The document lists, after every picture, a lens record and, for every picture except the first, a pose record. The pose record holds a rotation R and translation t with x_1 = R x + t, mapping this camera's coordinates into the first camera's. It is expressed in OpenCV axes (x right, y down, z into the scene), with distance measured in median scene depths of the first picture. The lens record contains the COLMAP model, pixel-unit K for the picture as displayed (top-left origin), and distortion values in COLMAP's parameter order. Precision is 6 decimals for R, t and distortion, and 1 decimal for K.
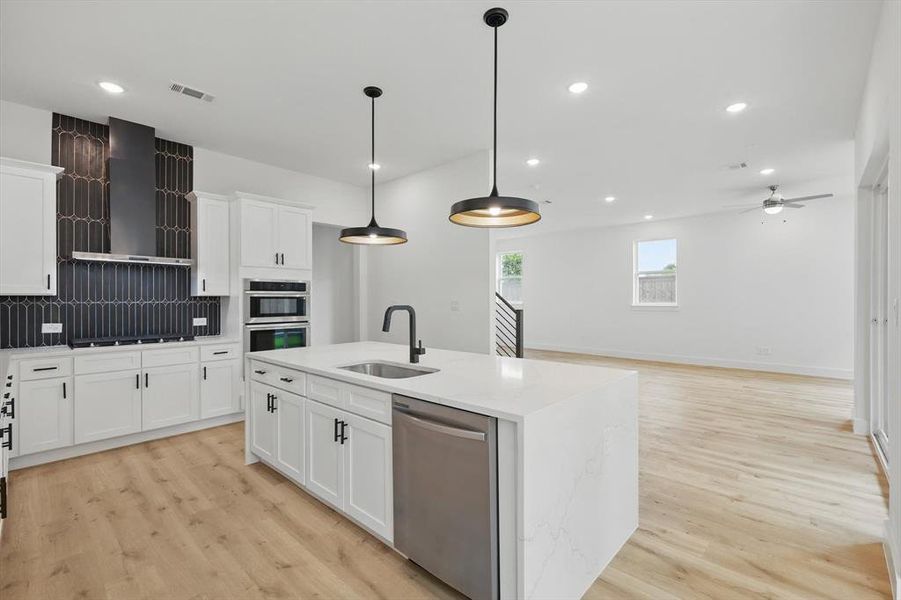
lens RADIAL K [[394.8, 0, 455.5], [0, 394.8, 296.1], [0, 0, 1]] dist [0.004120, -0.001057]
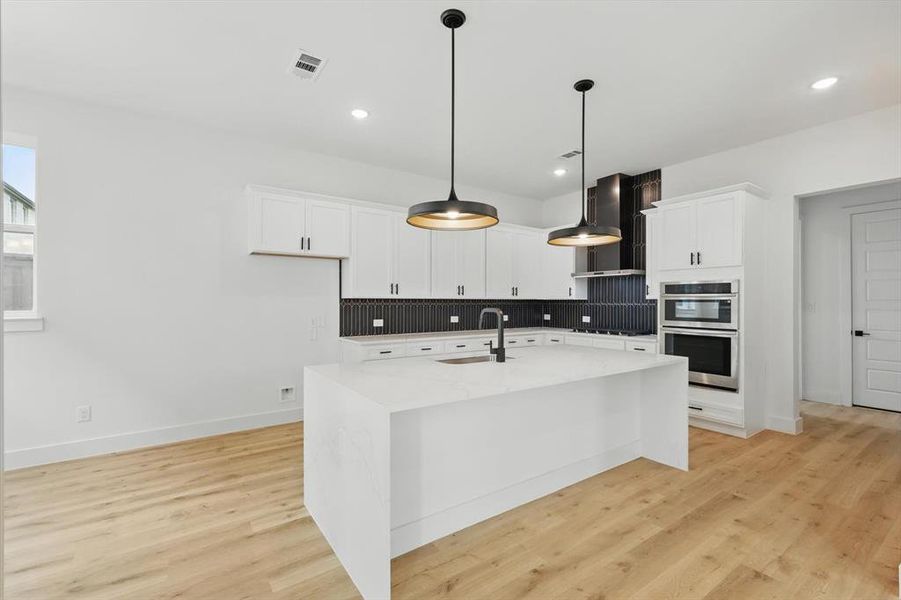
lens RADIAL K [[394.8, 0, 453.1], [0, 394.8, 299.7], [0, 0, 1]] dist [0.004120, -0.001057]
pose [[-0.215722, -0.003453, -0.976449, 0.689449], [0.005262, 0.999975, -0.004699, 0.003589], [0.976441, -0.006151, -0.215699, 0.785263]]
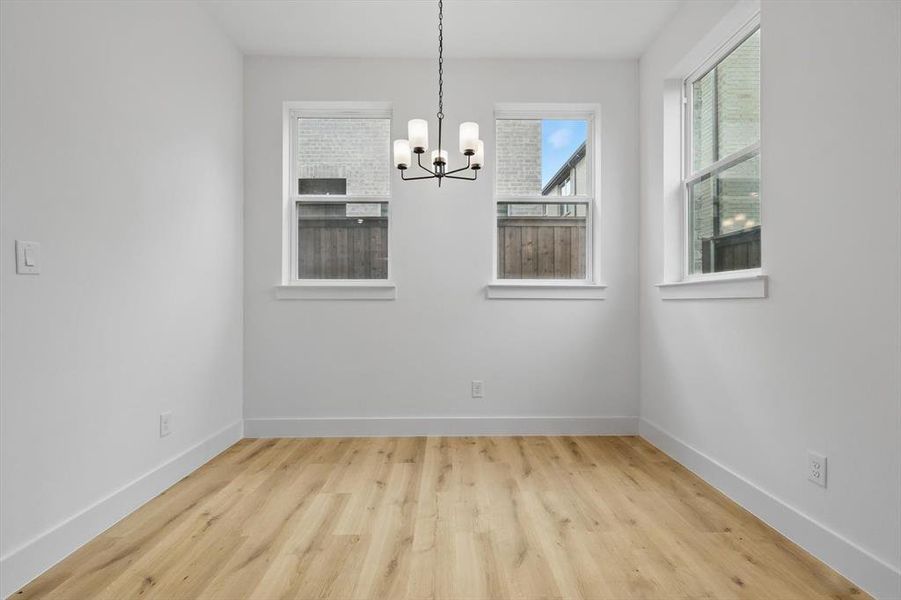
lens RADIAL K [[394.8, 0, 453.5], [0, 394.8, 297.2], [0, 0, 1]] dist [0.004120, -0.001057]
pose [[-0.689115, 0.011678, 0.724558, -0.060646], [0.000574, 0.999879, -0.015569, 0.070972], [-0.724652, -0.010313, -0.689038, 0.366715]]
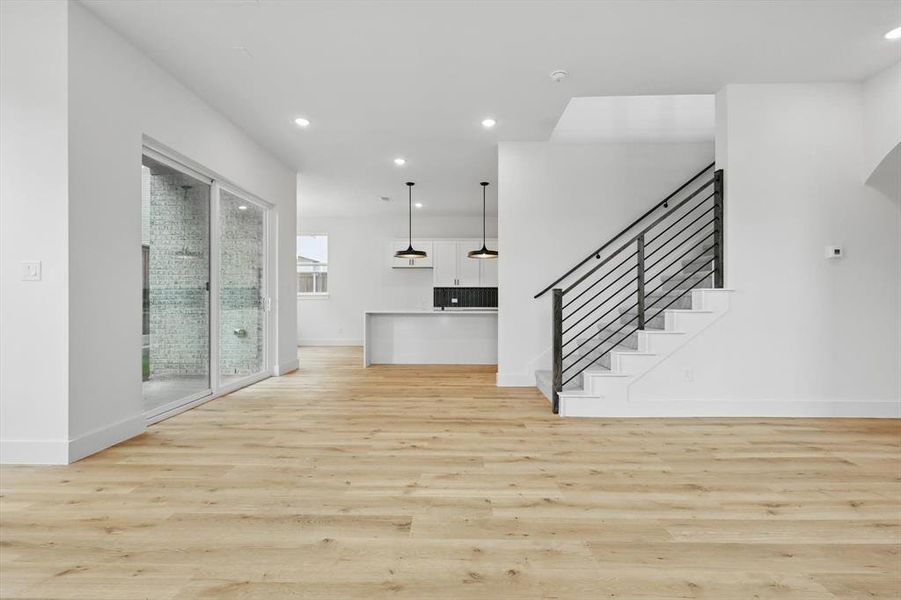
lens RADIAL K [[394.8, 0, 452.3], [0, 394.8, 300.2], [0, 0, 1]] dist [0.004120, -0.001057]
pose [[-0.750314, 0.001192, -0.661080, 1.106752], [0.005530, 0.999975, -0.004473, 0.082970], [0.661058, -0.007012, -0.750302, 2.113701]]
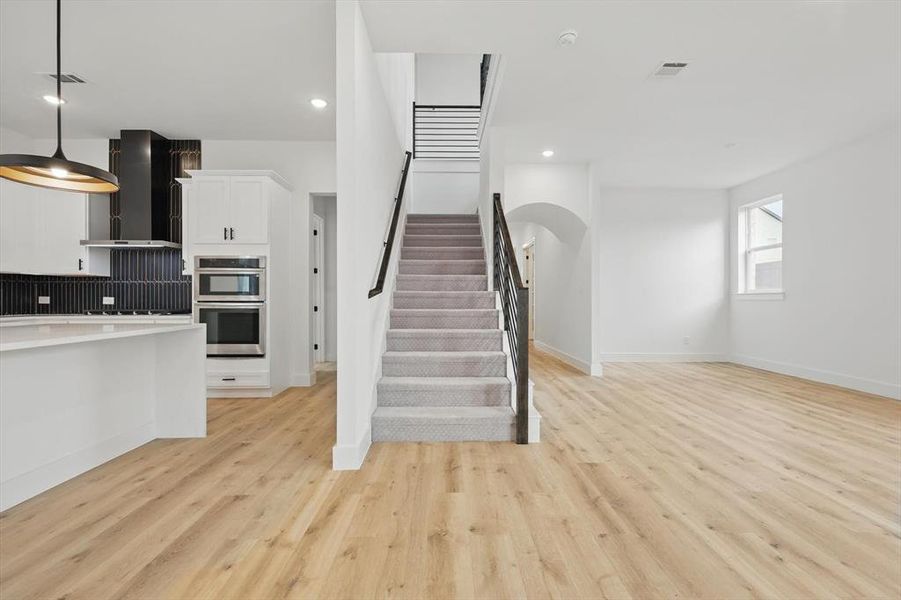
lens RADIAL K [[394.8, 0, 451.6], [0, 394.8, 301.0], [0, 0, 1]] dist [0.004120, -0.001057]
pose [[0.685877, 0.004760, -0.727702, 0.729049], [0.004382, 0.999933, 0.010671, 0.070233], [0.727705, -0.010508, 0.685810, 0.894912]]
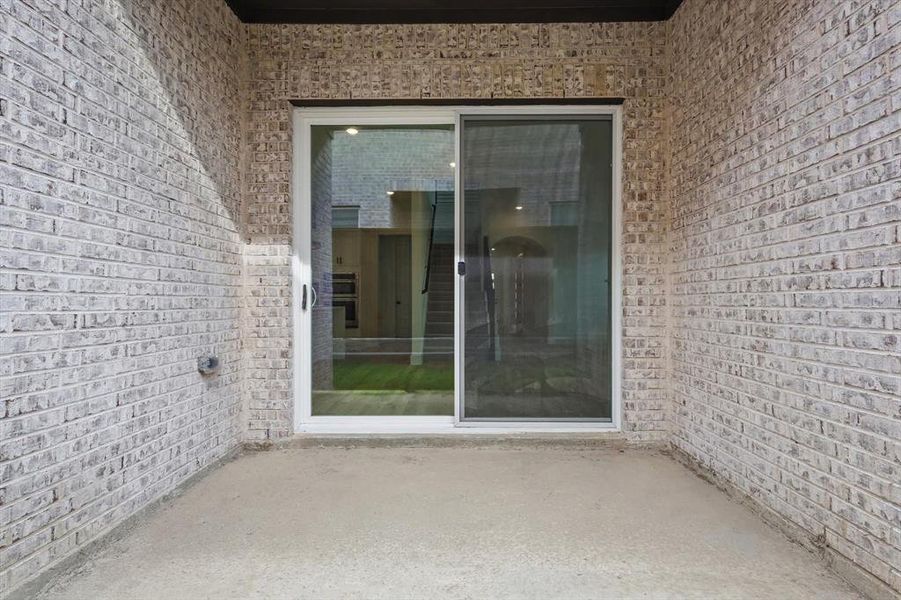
lens RADIAL K [[394.8, 0, 452.2], [0, 394.8, 301.0], [0, 0, 1]] dist [0.004120, -0.001057]
pose [[0.657338, 0.001732, -0.753594, 1.449839], [0.002563, 0.999986, 0.004534, 0.094096], [0.753592, -0.004911, 0.657324, 0.273285]]
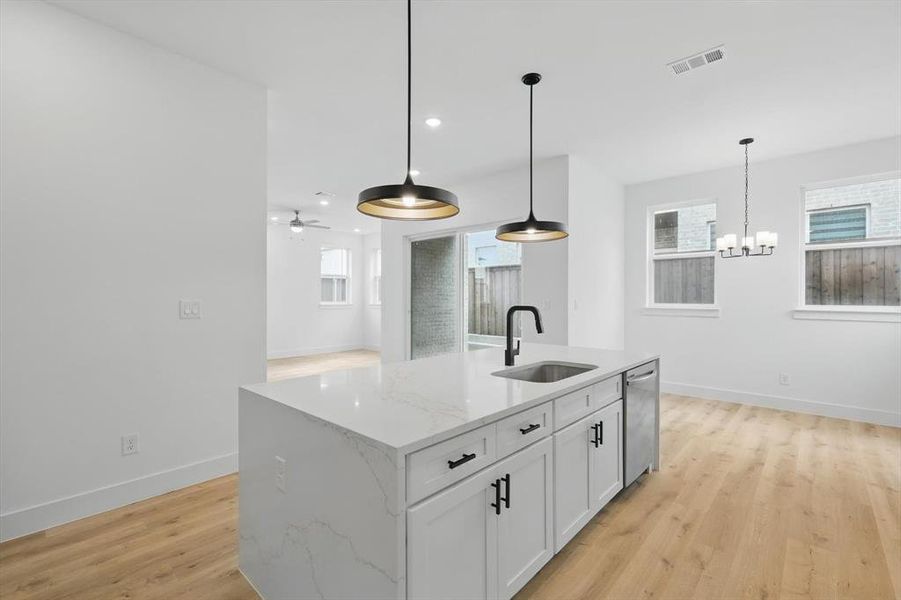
lens RADIAL K [[394.8, 0, 452.1], [0, 394.8, 299.7], [0, 0, 1]] dist [0.004120, -0.001057]
pose [[0.002419, 0.000518, 0.999997, -0.753550], [-0.006968, 0.999976, -0.000501, 0.008238], [-0.999973, -0.006966, 0.002423, 0.809557]]
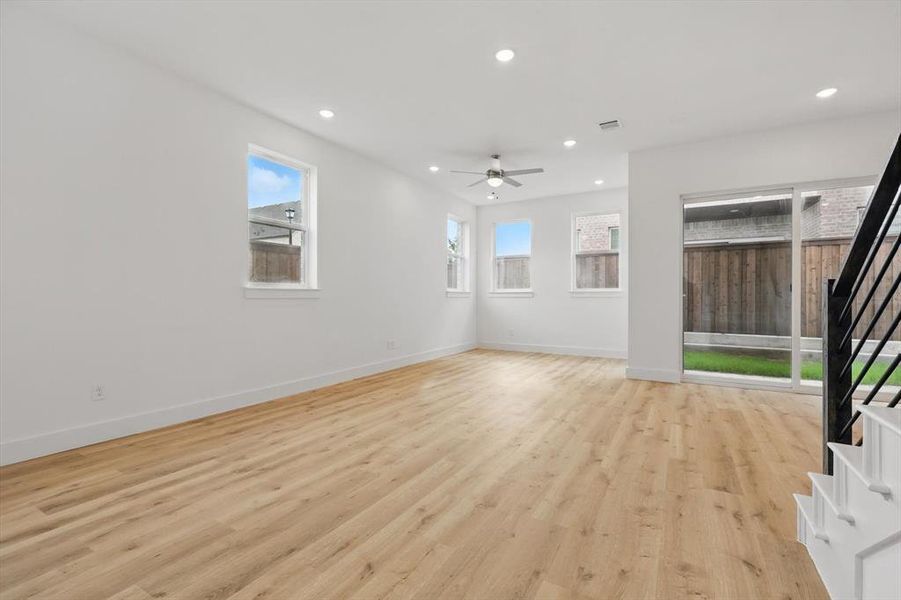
lens RADIAL K [[394.8, 0, 452.1], [0, 394.8, 301.0], [0, 0, 1]] dist [0.004120, -0.001057]
pose [[-0.213236, -0.008005, 0.976968, -0.098666], [-0.009135, 0.999939, 0.006200, 0.079427], [-0.976958, -0.007602, -0.213296, 2.073197]]
